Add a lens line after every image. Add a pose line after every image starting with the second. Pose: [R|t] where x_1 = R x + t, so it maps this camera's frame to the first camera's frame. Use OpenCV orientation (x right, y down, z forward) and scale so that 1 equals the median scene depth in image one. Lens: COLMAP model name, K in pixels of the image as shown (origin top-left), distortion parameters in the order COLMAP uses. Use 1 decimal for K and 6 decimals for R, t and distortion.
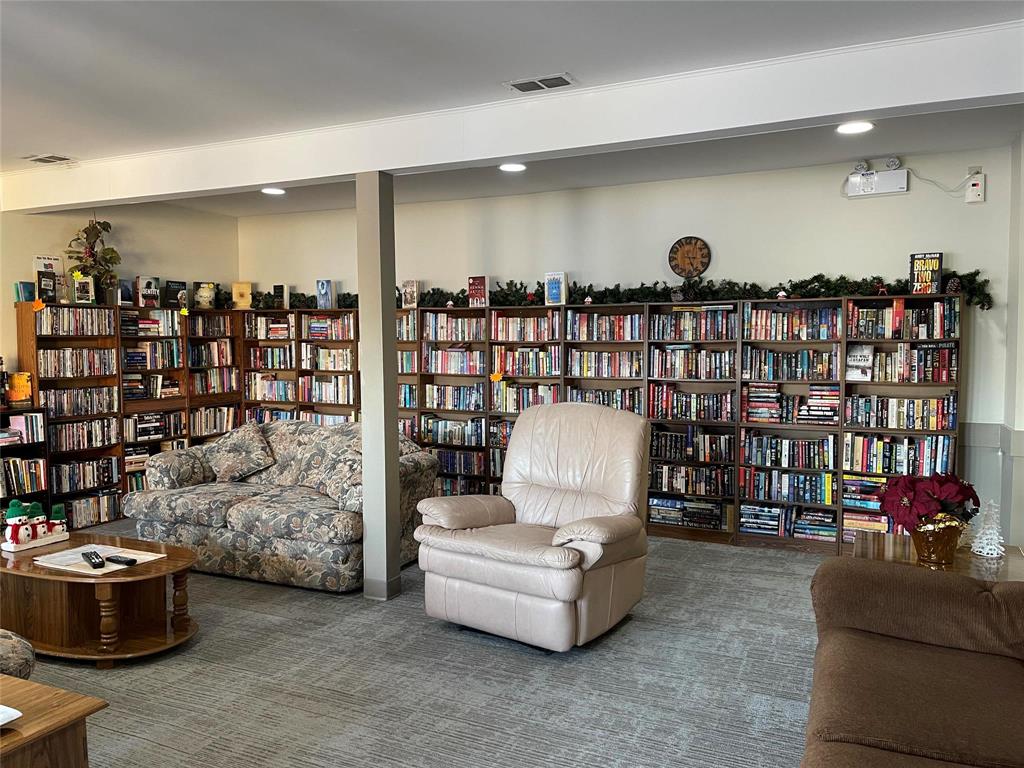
lens RADIAL K [[775.3, 0, 508.8], [0, 775.3, 388.7], [0, 0, 1]] dist [0.053079, 0.000325]
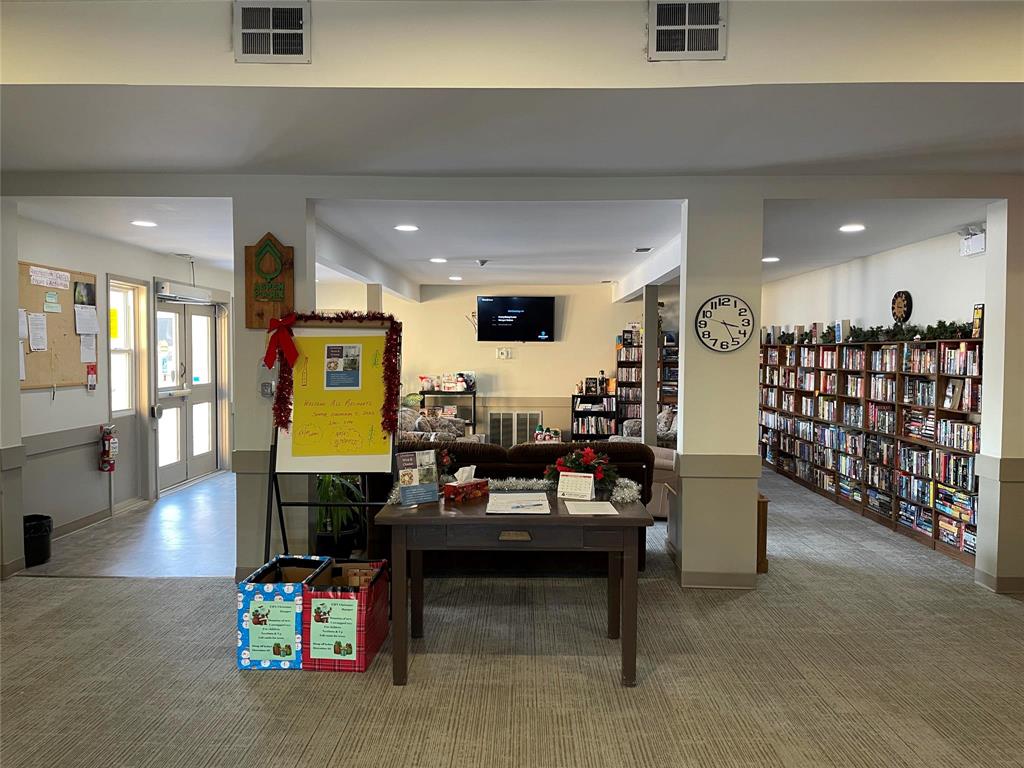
lens RADIAL K [[775.3, 0, 514.1], [0, 775.3, 382.8], [0, 0, 1]] dist [0.053079, 0.000325]
pose [[0.423421, 0.040647, -0.905021, 1.145325], [-0.066112, 0.997716, 0.013879, -0.019454], [0.903517, 0.053956, 0.425141, -0.127123]]
